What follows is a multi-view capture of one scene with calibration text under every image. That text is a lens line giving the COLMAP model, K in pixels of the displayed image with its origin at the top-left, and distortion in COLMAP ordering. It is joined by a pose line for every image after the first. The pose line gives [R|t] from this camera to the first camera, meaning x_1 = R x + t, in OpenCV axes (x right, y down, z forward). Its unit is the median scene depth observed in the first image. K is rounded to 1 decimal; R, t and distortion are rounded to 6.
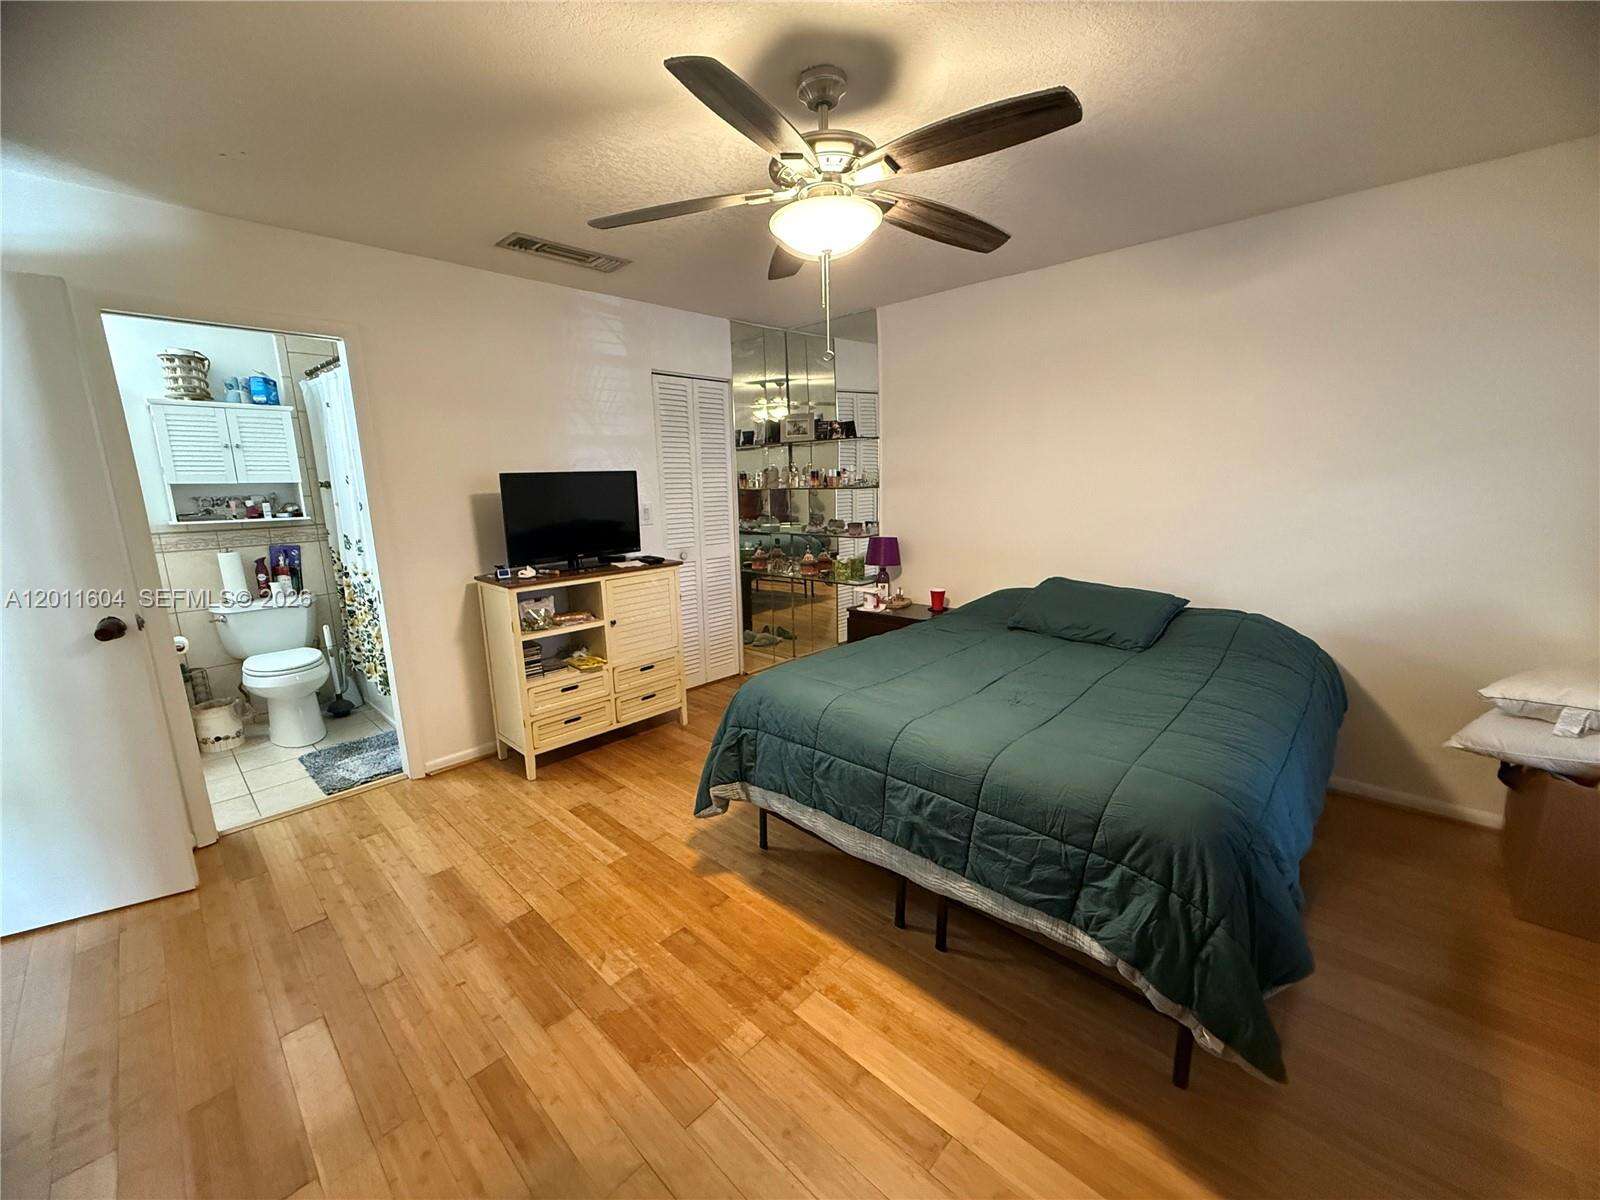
lens RADIAL K [[635.4, 0, 800.6], [0, 635.4, 603.1], [0, 0, 1]] dist [0.000626, 0.000051]
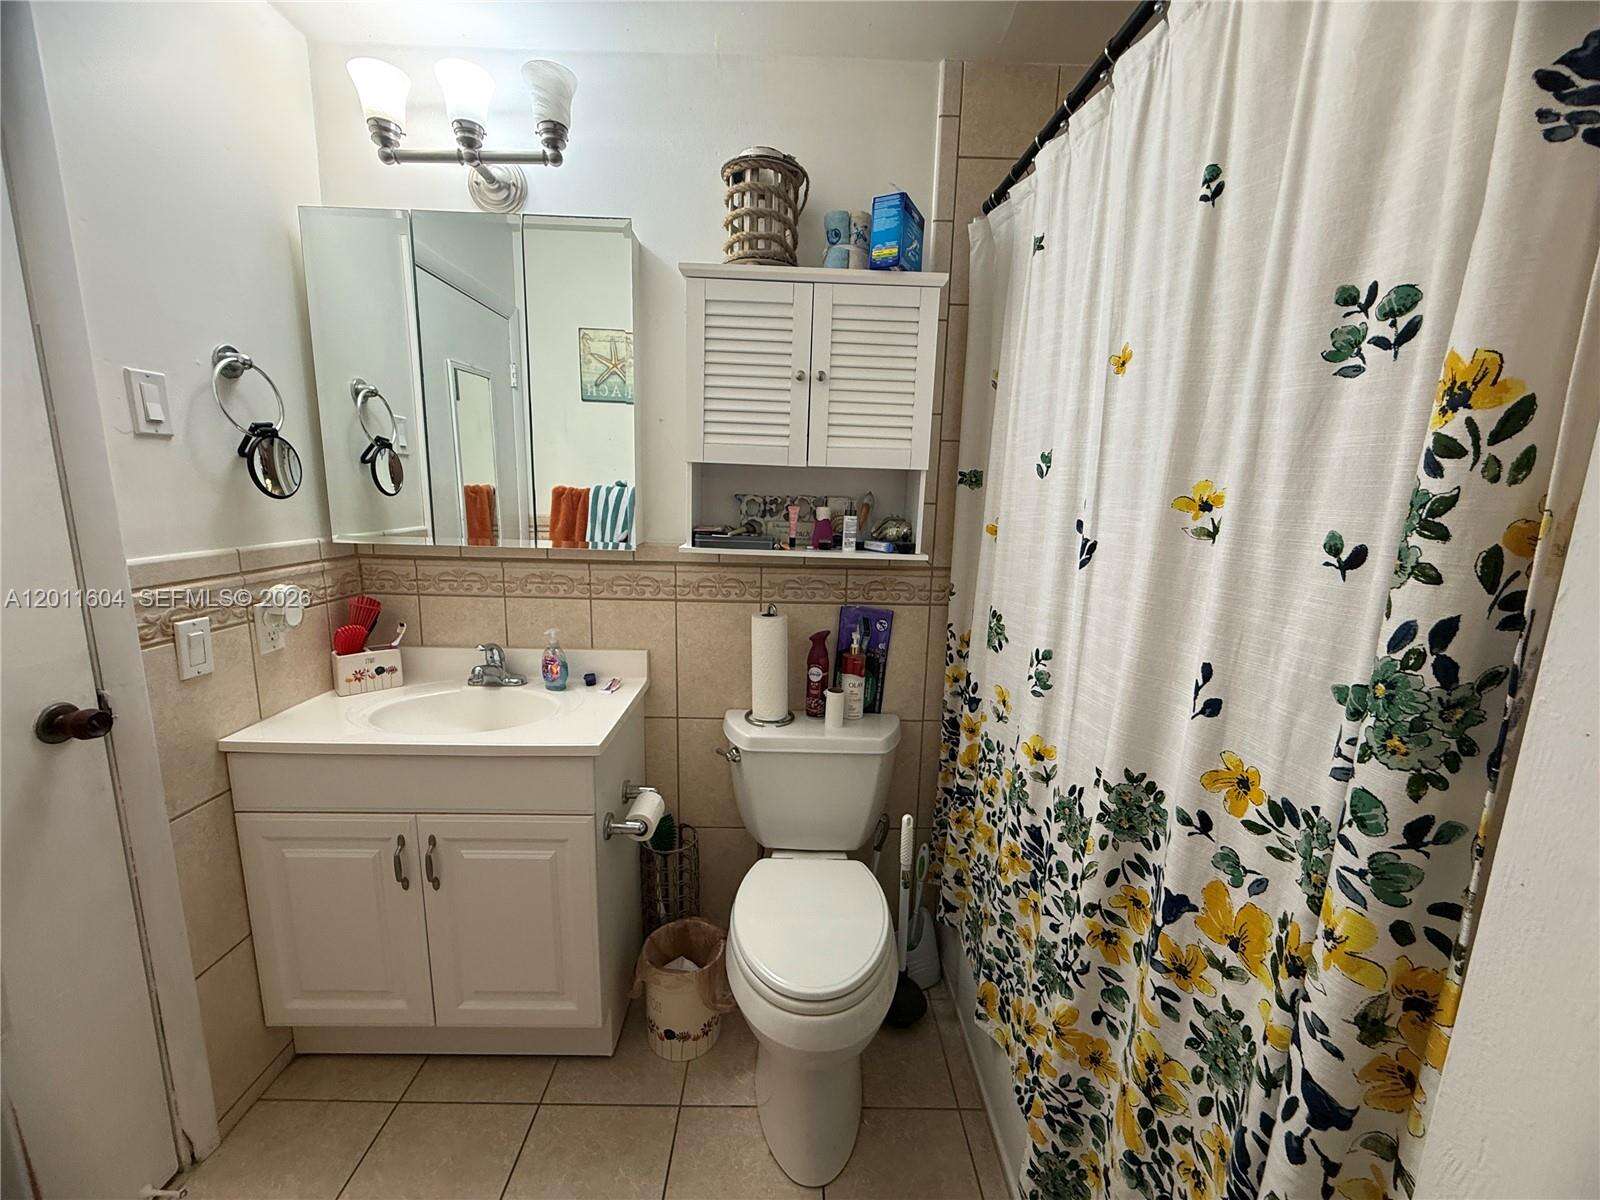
lens RADIAL K [[635.4, 0, 801.4], [0, 635.4, 602.0], [0, 0, 1]] dist [0.000626, 0.000051]
pose [[0.695453, 0.164121, -0.699578, -0.551381], [-0.177309, 0.982658, 0.054268, -0.116533], [0.696352, 0.086300, 0.712493, 0.672400]]
